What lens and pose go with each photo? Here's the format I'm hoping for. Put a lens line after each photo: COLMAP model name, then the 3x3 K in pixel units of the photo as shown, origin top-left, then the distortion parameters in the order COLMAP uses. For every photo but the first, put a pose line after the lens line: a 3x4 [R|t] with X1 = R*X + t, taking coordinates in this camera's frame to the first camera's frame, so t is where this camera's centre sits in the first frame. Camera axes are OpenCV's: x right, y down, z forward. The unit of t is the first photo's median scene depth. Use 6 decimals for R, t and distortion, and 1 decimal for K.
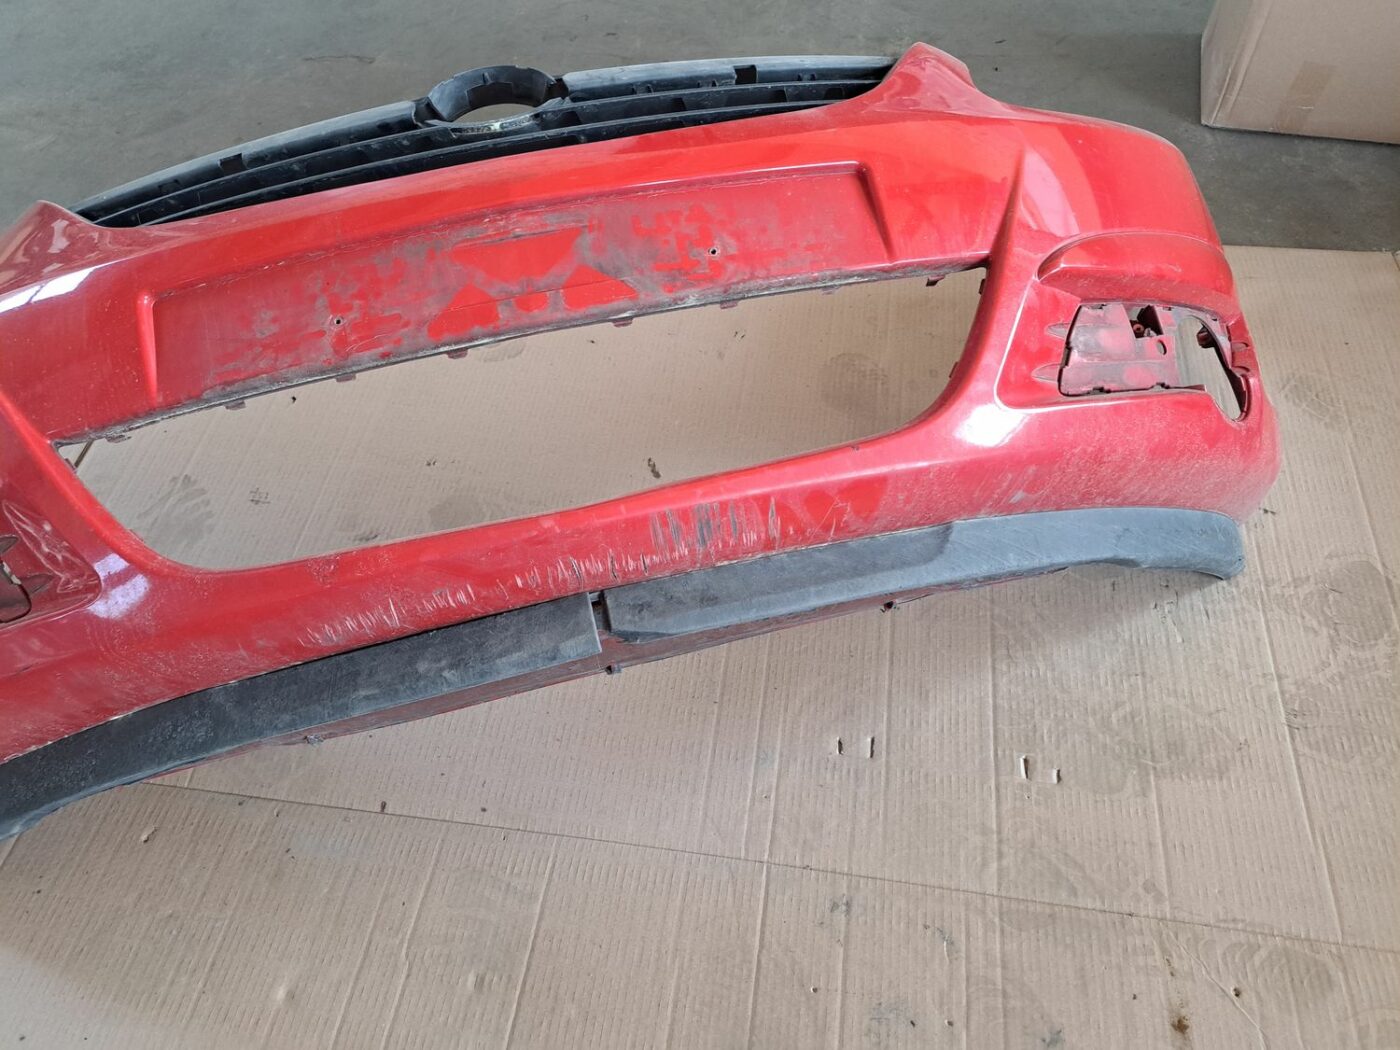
lens RADIAL K [[1022.9, 0, 702.5], [0, 1022.9, 533.4], [0, 0, 1]] dist [0.086304, -0.094635]
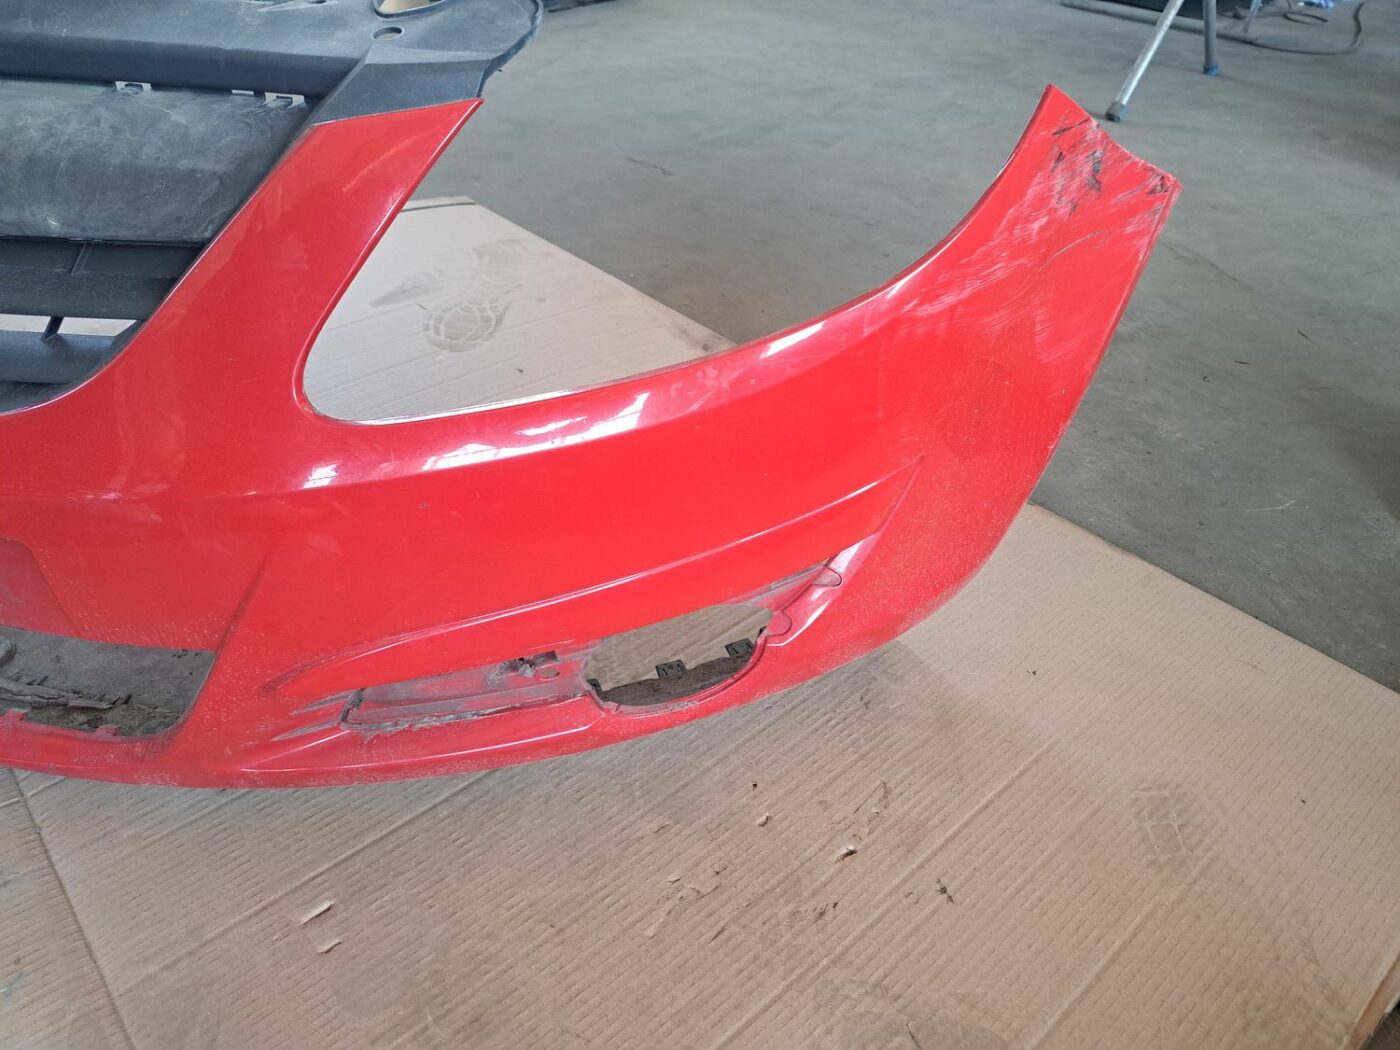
lens RADIAL K [[1022.9, 0, 702.5], [0, 1022.9, 533.4], [0, 0, 1]] dist [0.086304, -0.094635]
pose [[0.765638, 0.447048, -0.462544, 0.980724], [-0.557413, 0.819966, -0.130178, -0.056596], [0.321075, 0.357497, 0.876988, 0.490315]]
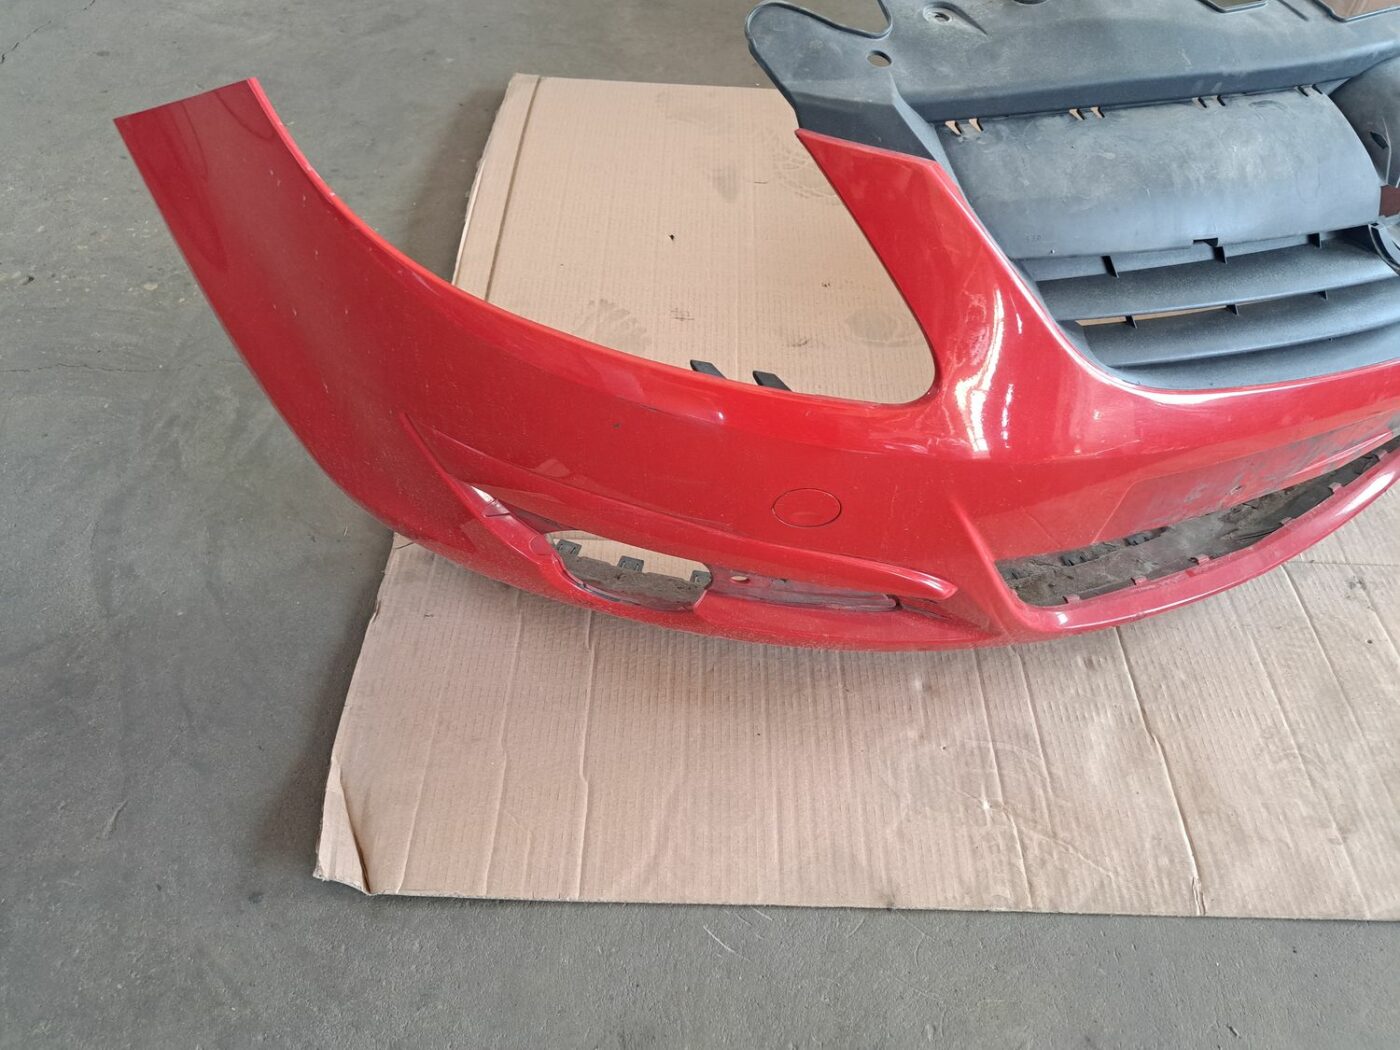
lens RADIAL K [[997.4, 0, 701.8], [0, 997.4, 532.6], [0, 0, 1]] dist [0.076636, -0.088775]
pose [[0.984012, -0.049283, 0.171150, -0.981725], [0.056698, 0.997641, -0.038707, 0.379829], [-0.168839, 0.047792, 0.984484, -0.006690]]
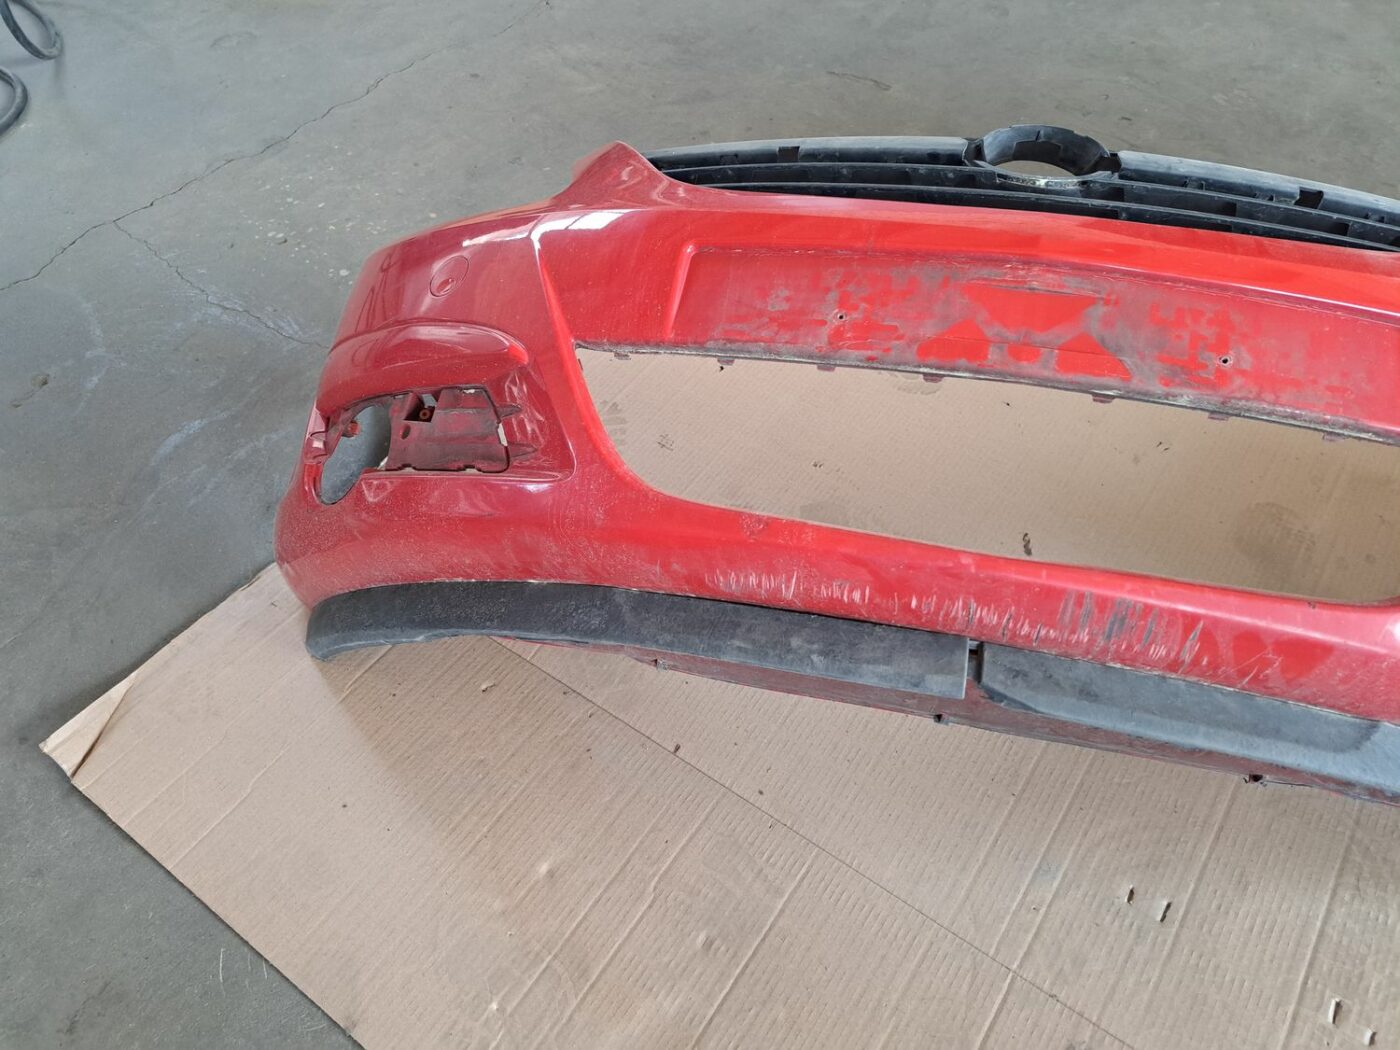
lens RADIAL K [[1022.9, 0, 702.5], [0, 1022.9, 533.4], [0, 0, 1]] dist [0.086304, -0.094635]
pose [[0.894047, 0.356322, -0.271505, -0.102530], [-0.365765, 0.930555, 0.016817, 0.038504], [0.258642, 0.084272, 0.962290, -0.049429]]
